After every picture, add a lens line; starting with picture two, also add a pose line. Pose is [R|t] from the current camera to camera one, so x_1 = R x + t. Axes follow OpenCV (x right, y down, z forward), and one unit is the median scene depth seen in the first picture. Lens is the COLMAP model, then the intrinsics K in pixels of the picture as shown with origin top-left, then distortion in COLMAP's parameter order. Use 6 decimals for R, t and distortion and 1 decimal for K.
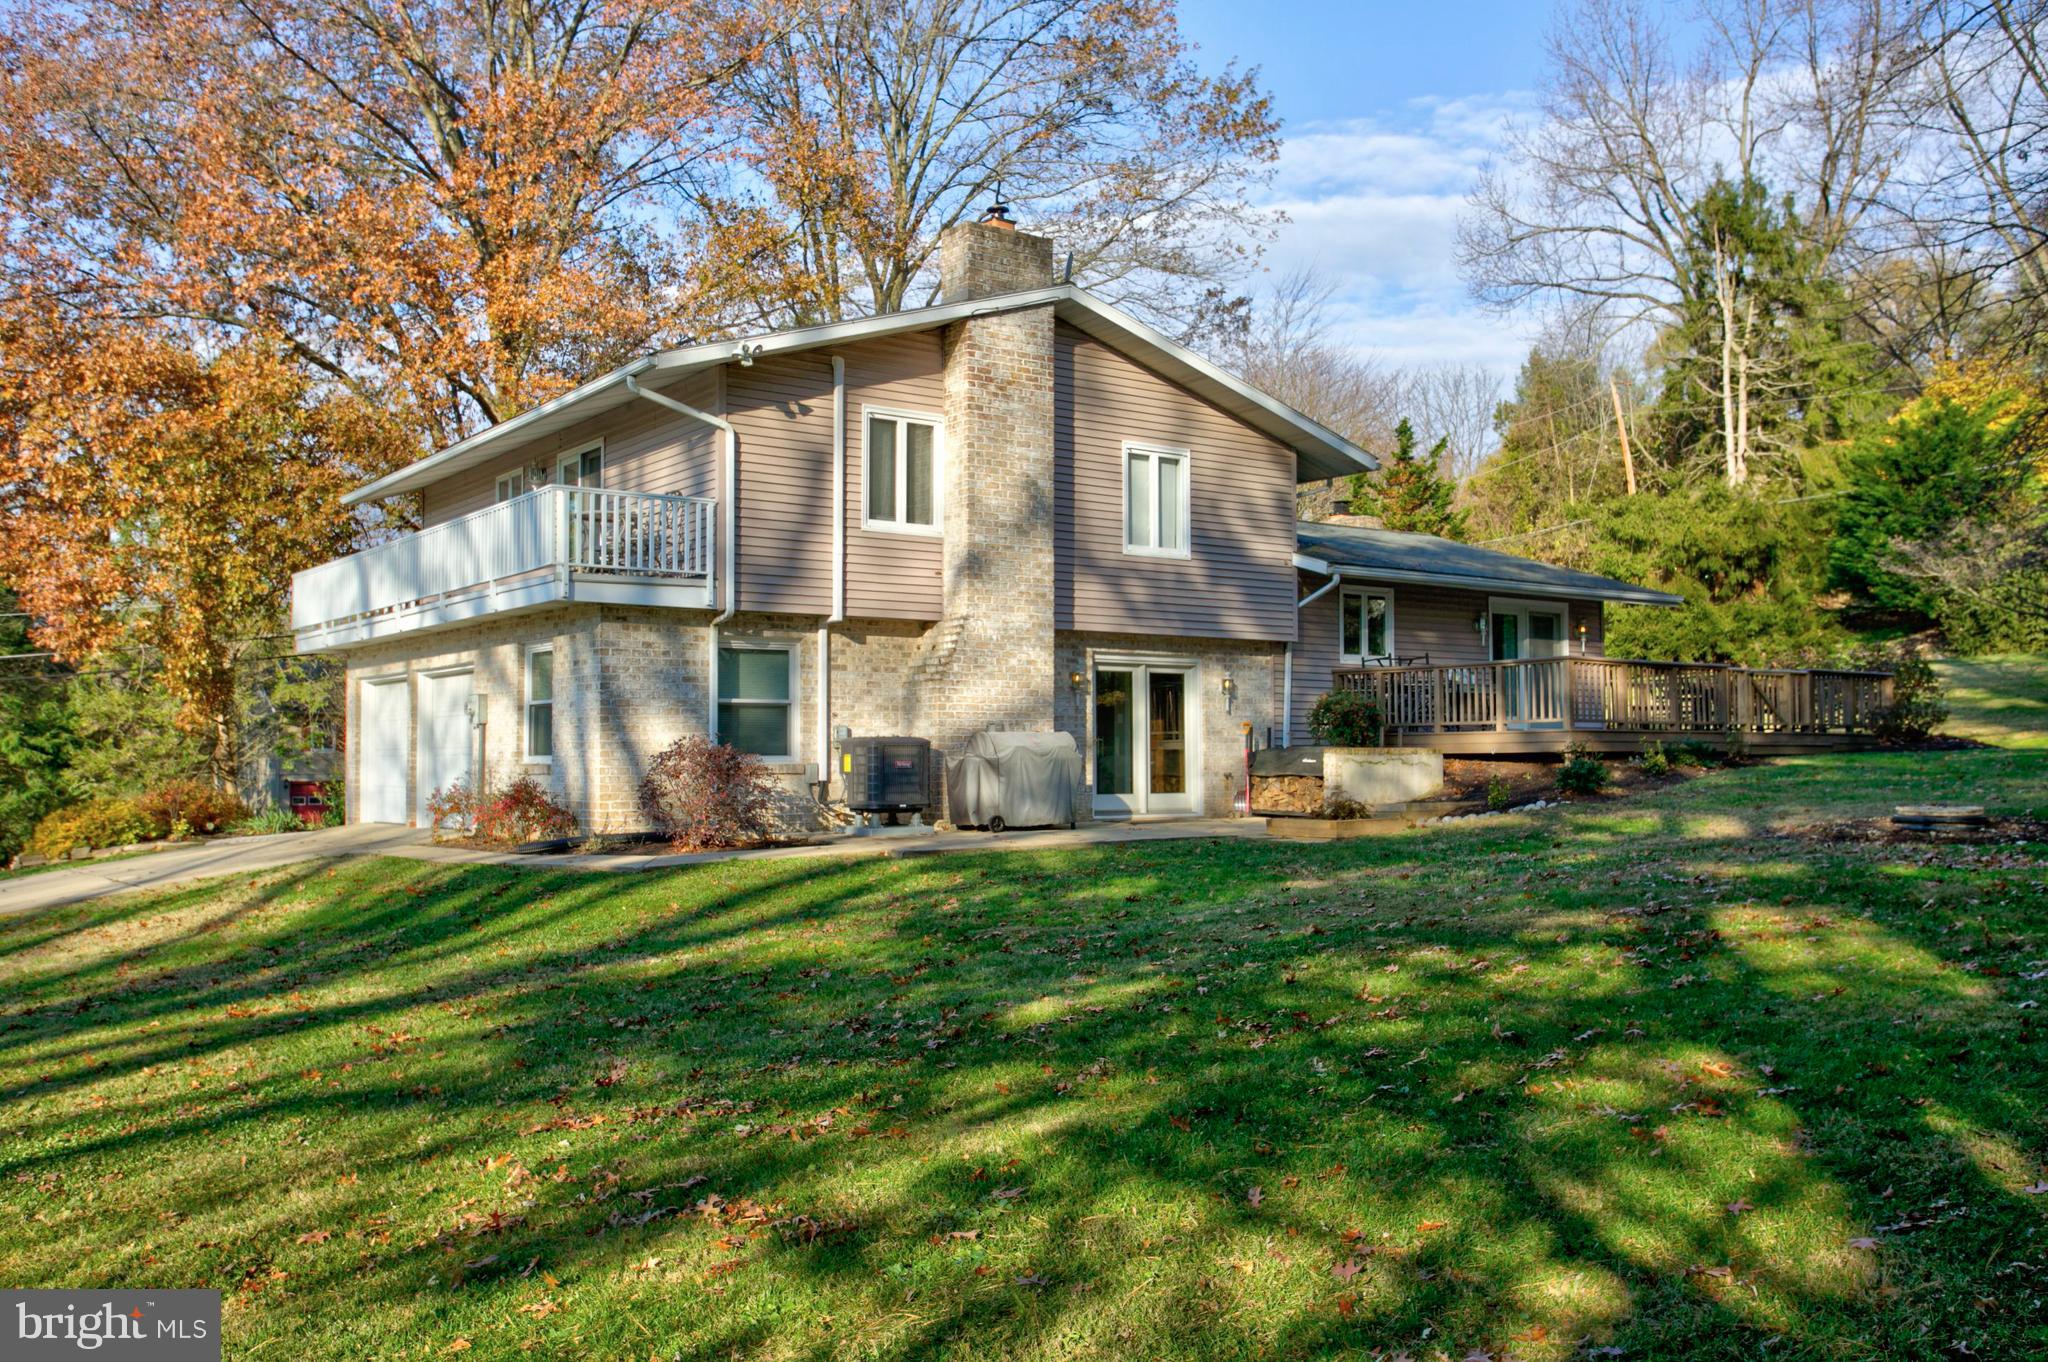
lens RADIAL K [[1791.5, 0, 1025.7], [0, 1791.5, 680.1], [0, 0, 1]] dist [-0.021999, -0.008565]
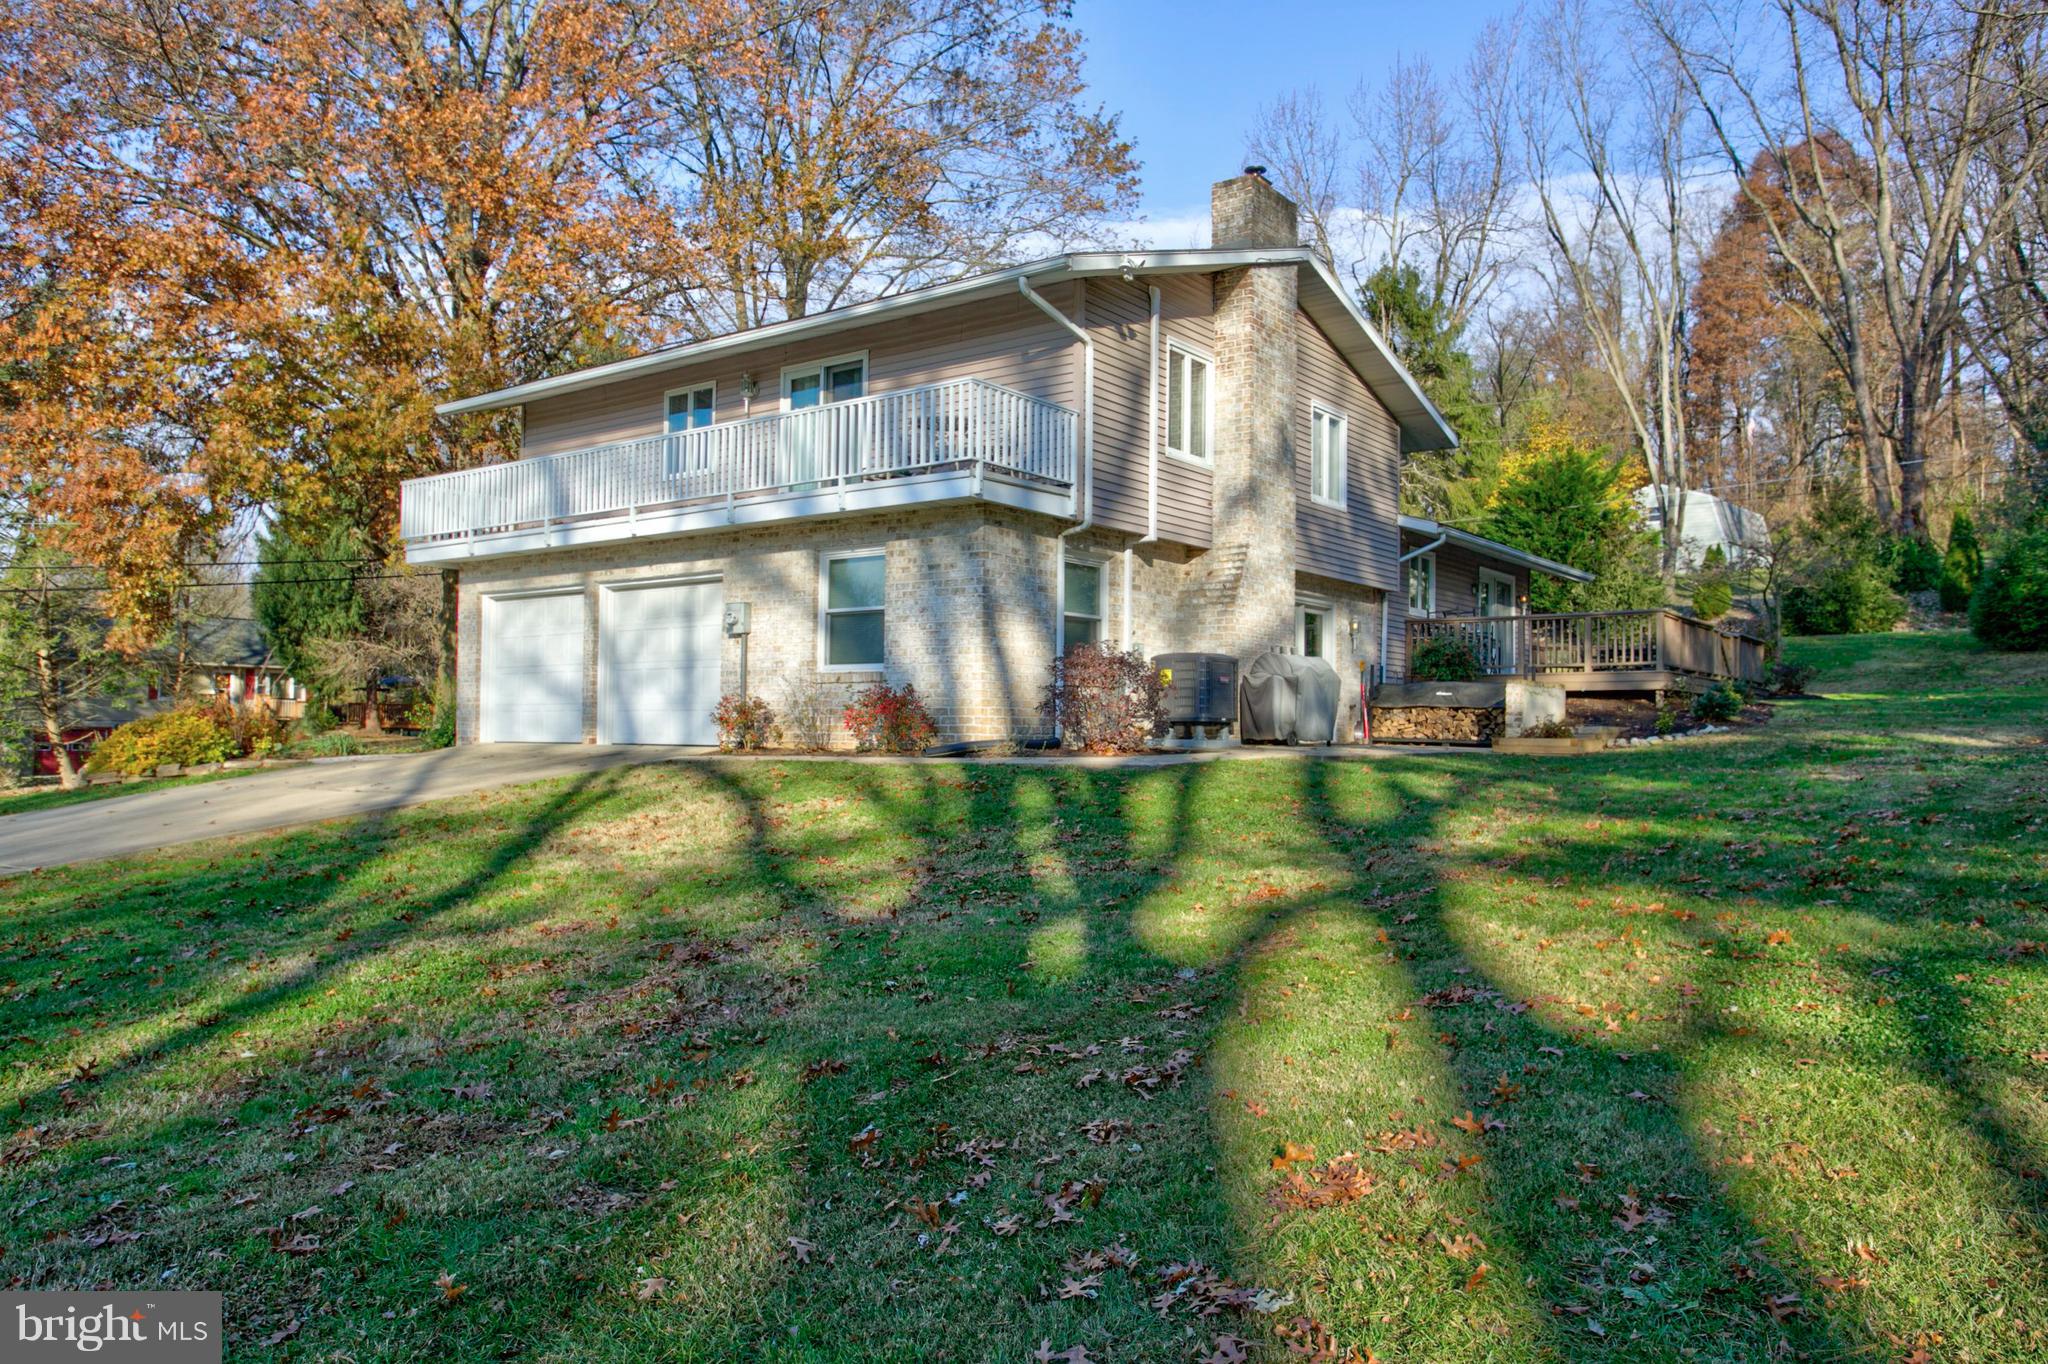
lens RADIAL K [[1496.3, 0, 1112.3], [0, 1496.3, 694.9], [0, 0, 1]] dist [-0.035207, 0.008331]
pose [[0.955157, 0.022045, 0.295278, -0.354414], [-0.028037, 0.999478, 0.016071, 0.039759], [-0.294769, -0.023629, 0.955276, 0.164880]]
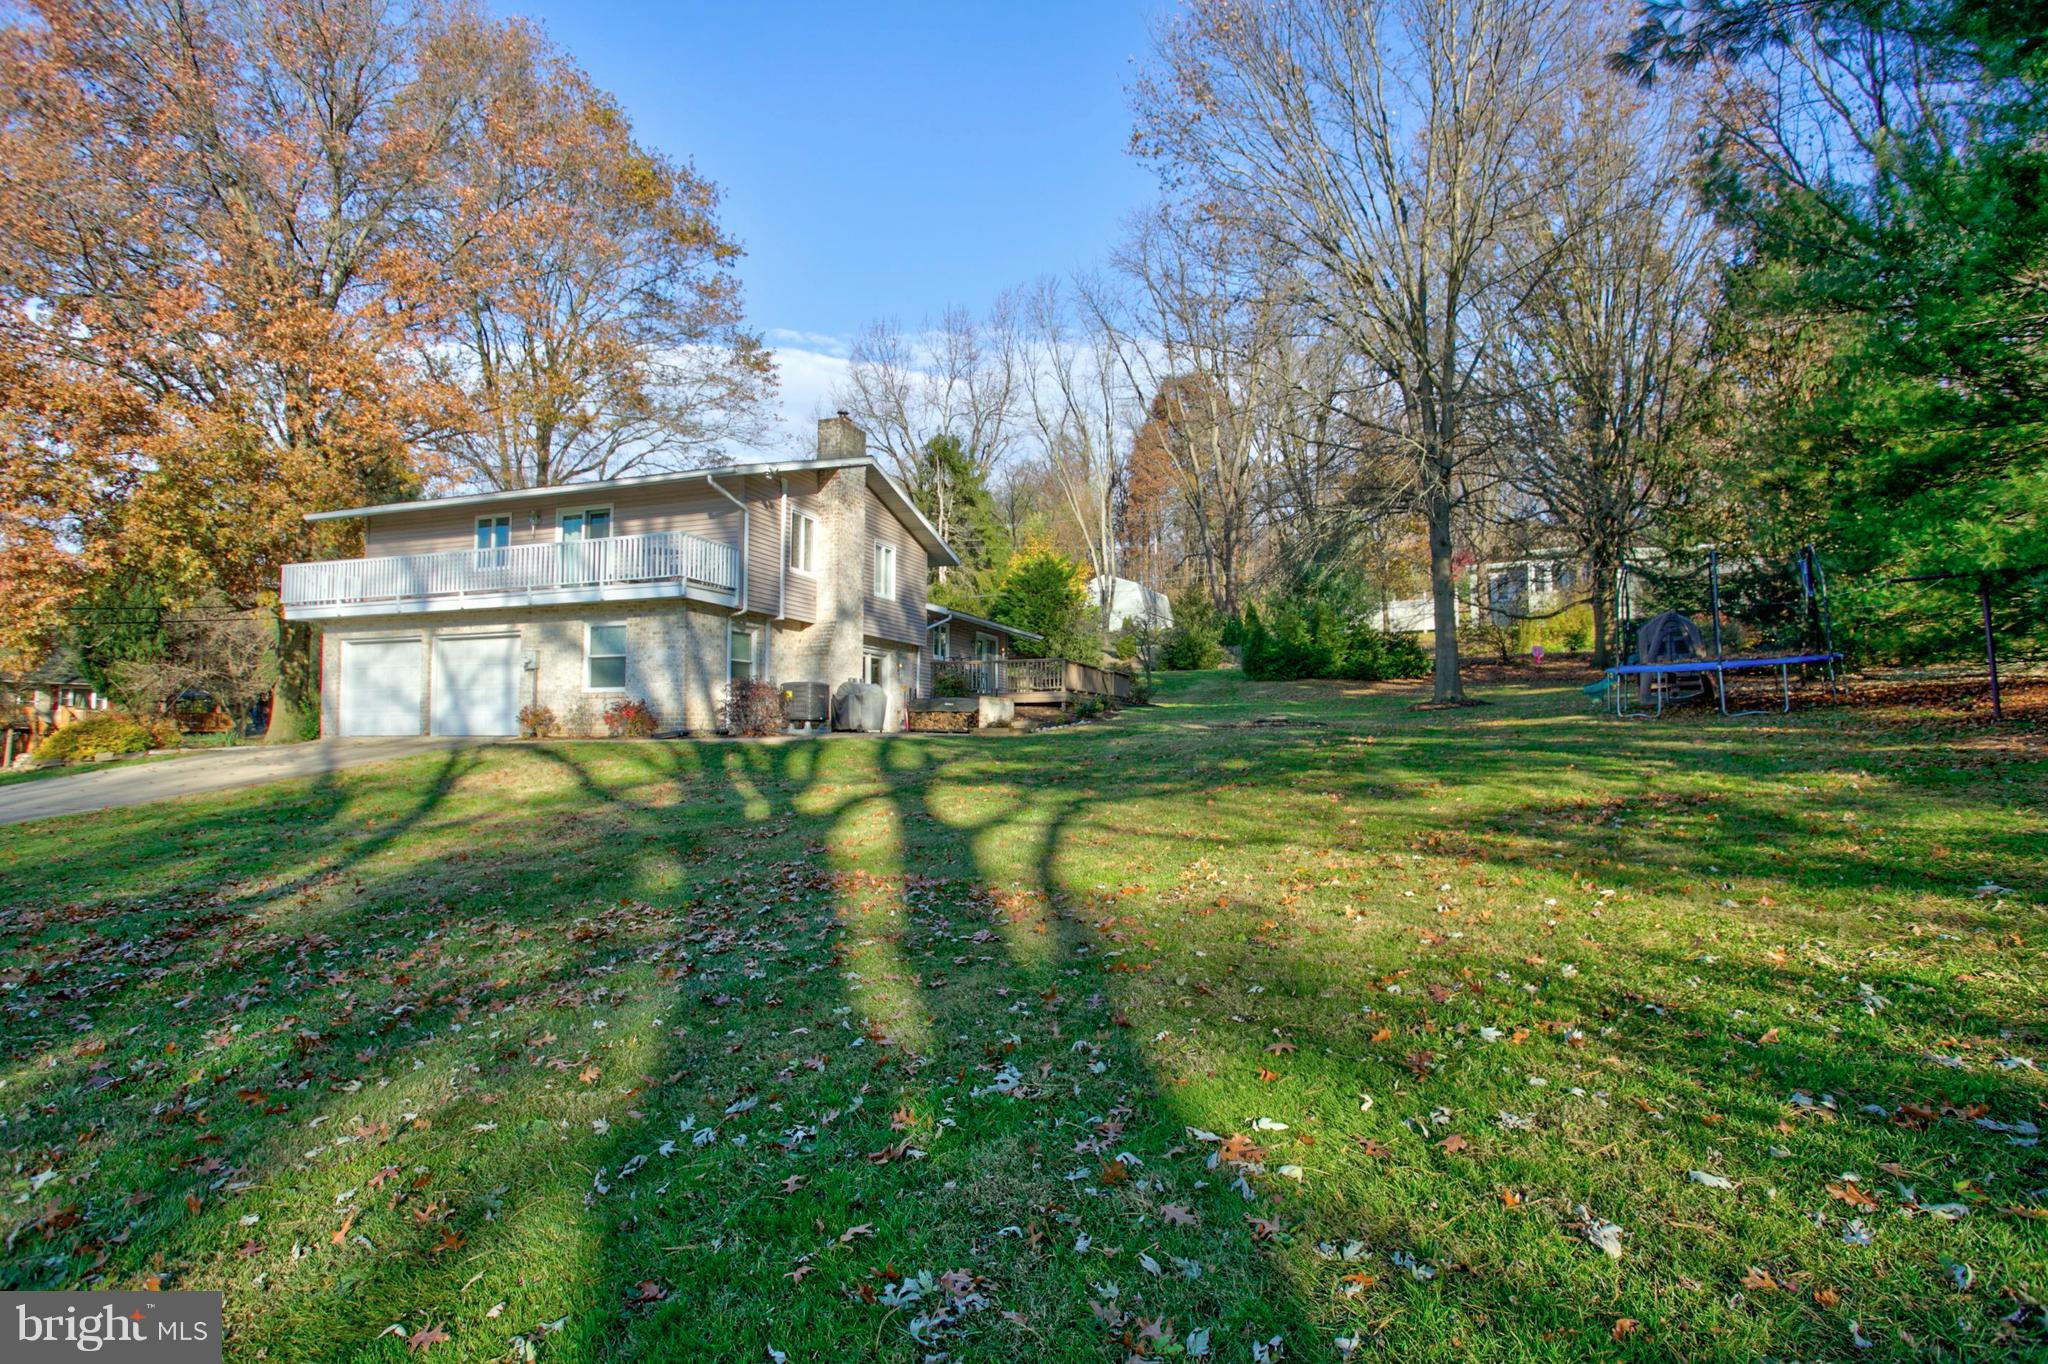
lens RADIAL K [[996.8, 0, 1082.4], [0, 996.8, 709.0], [0, 0, 1]] dist [-0.031596, -0.000143]
pose [[0.814647, 0.017751, 0.579686, -0.429296], [-0.030256, 0.999471, 0.011915, 0.035573], [-0.579167, -0.027246, 0.814753, -0.028255]]
